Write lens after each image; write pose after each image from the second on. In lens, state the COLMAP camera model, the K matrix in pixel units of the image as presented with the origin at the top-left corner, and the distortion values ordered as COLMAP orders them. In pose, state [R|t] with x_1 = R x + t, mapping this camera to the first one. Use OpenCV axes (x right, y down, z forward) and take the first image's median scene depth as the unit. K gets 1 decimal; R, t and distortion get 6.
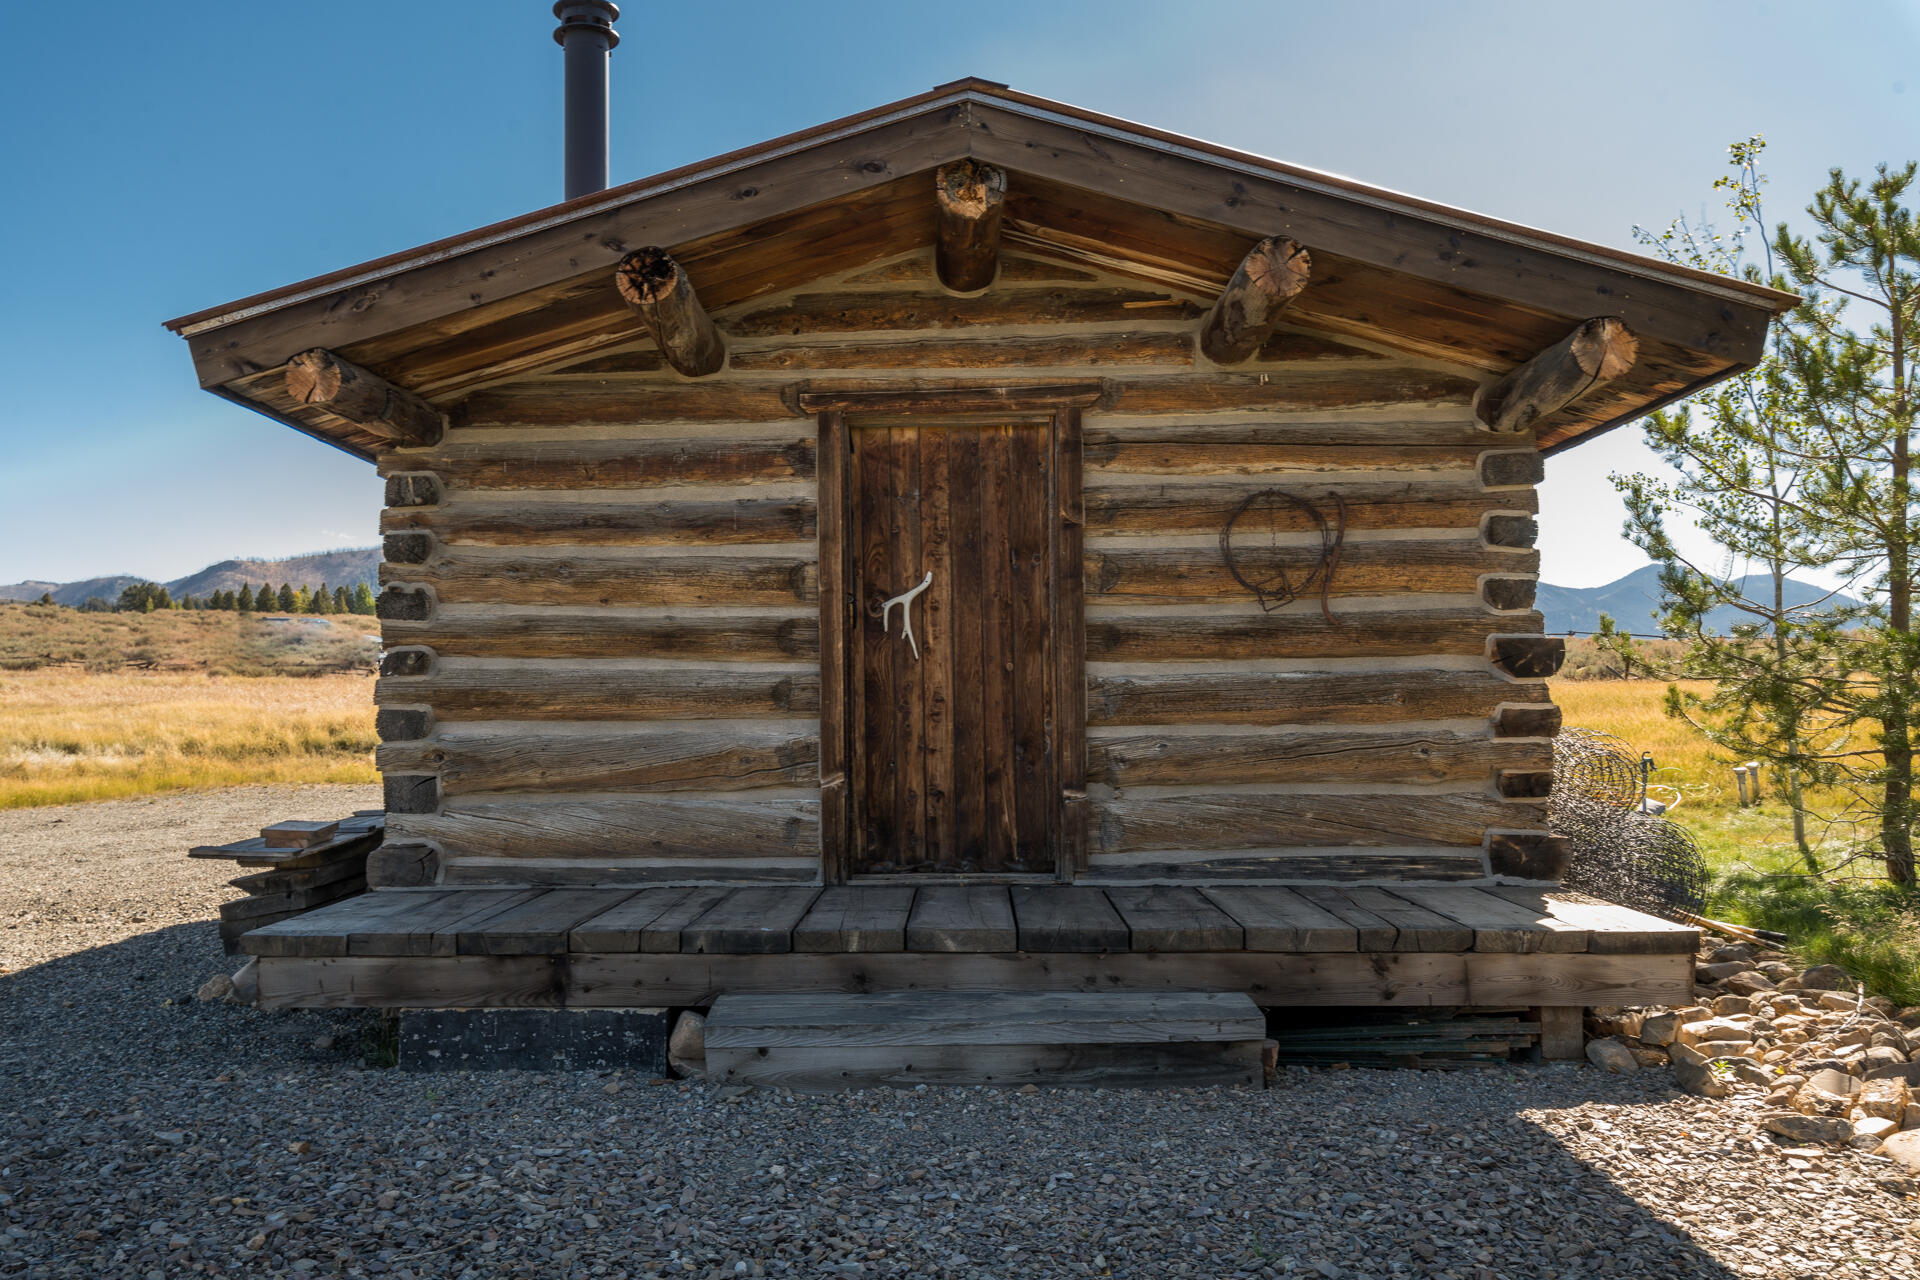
lens RADIAL K [[1434.3, 0, 959.3], [0, 1434.3, 646.0], [0, 0, 1]] dist [-0.001759, -0.000022]
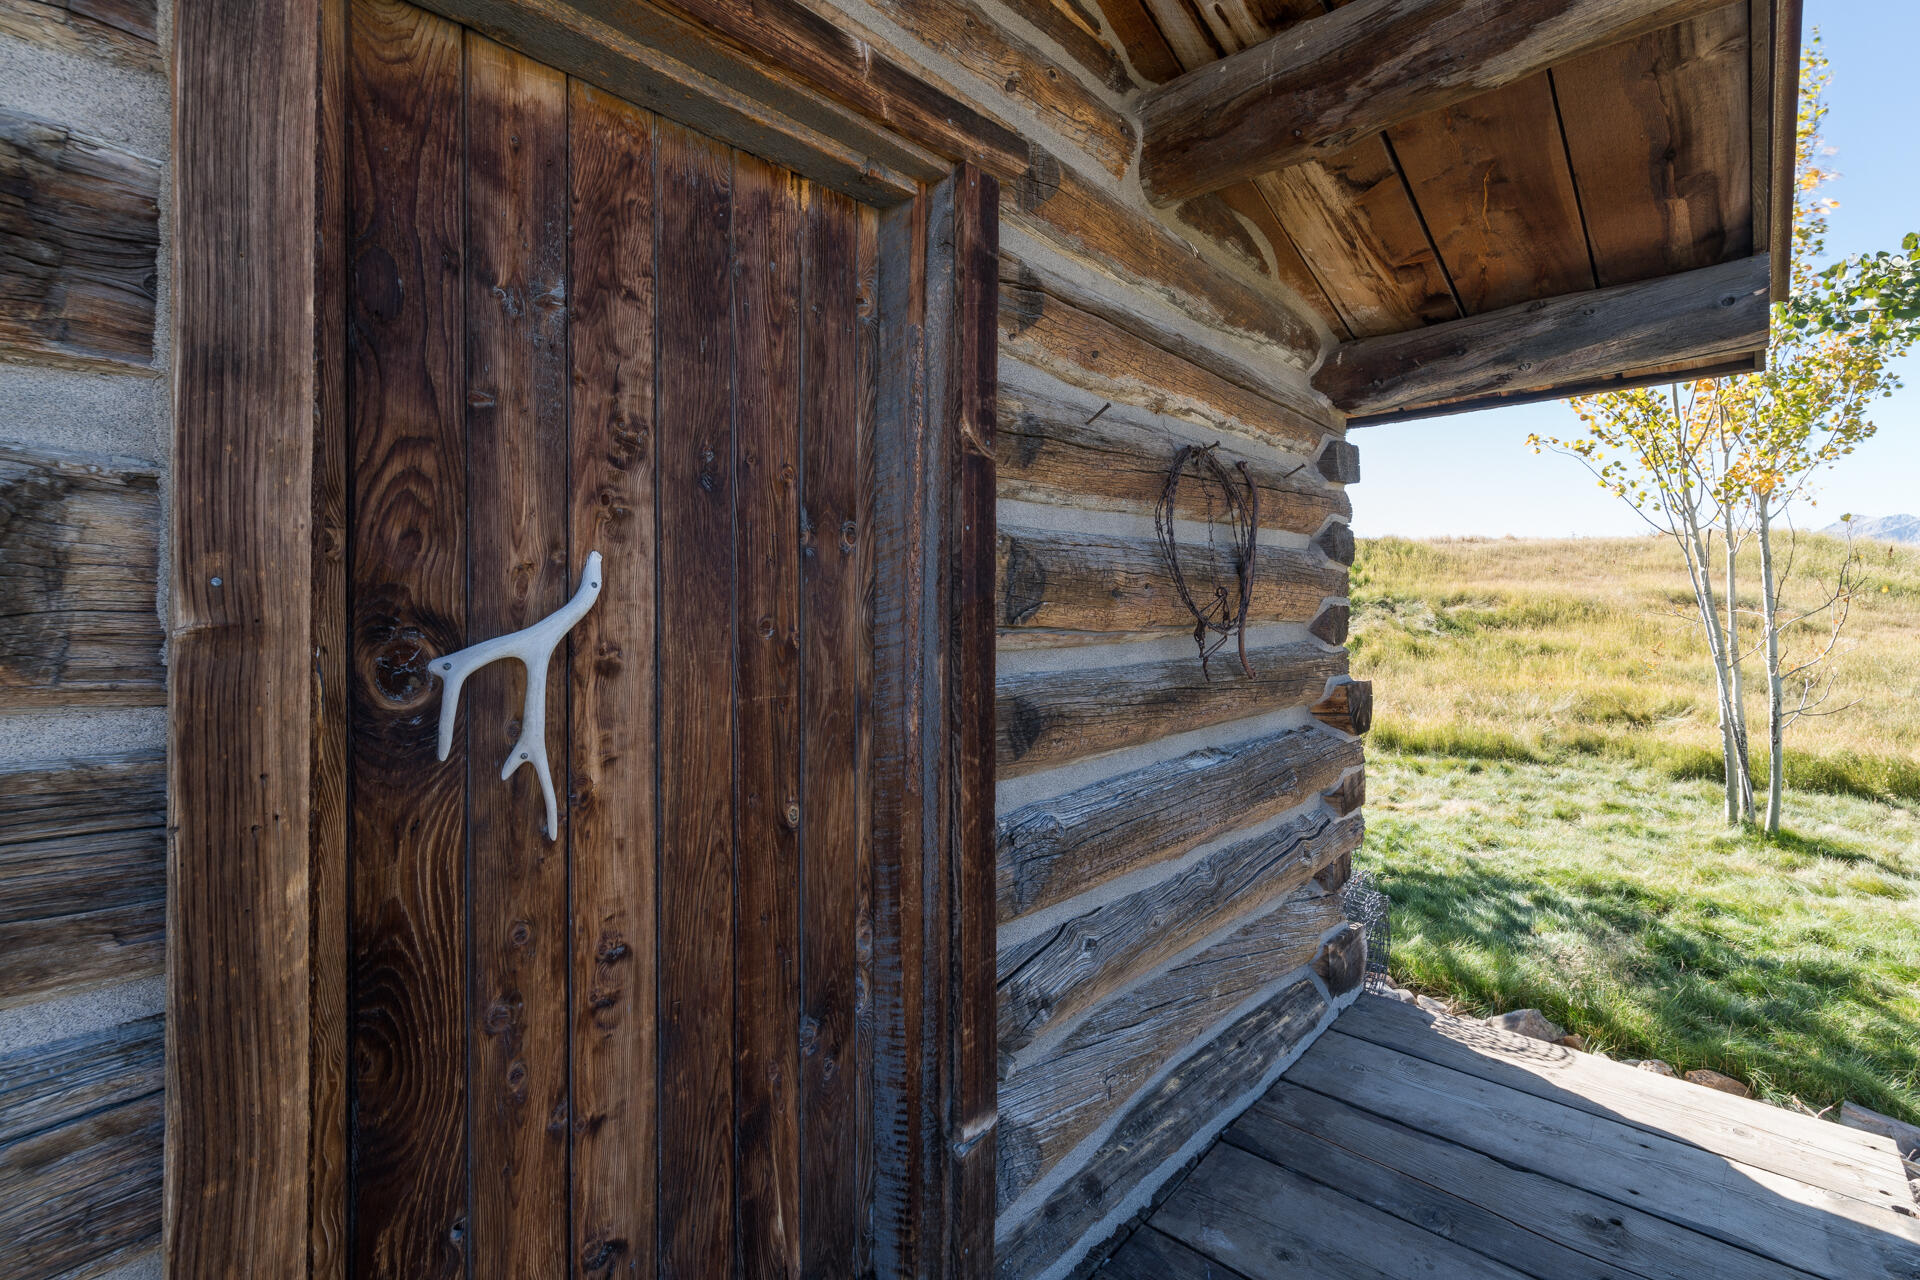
lens RADIAL K [[853.7, 0, 885.0], [0, 853.7, 590.7], [0, 0, 1]] dist [0.005483, 0.000086]
pose [[0.688766, 0.019368, 0.724725, -0.112673], [-0.032236, 0.999473, 0.003926, -0.046404], [-0.724266, -0.026066, 0.689027, 0.829182]]
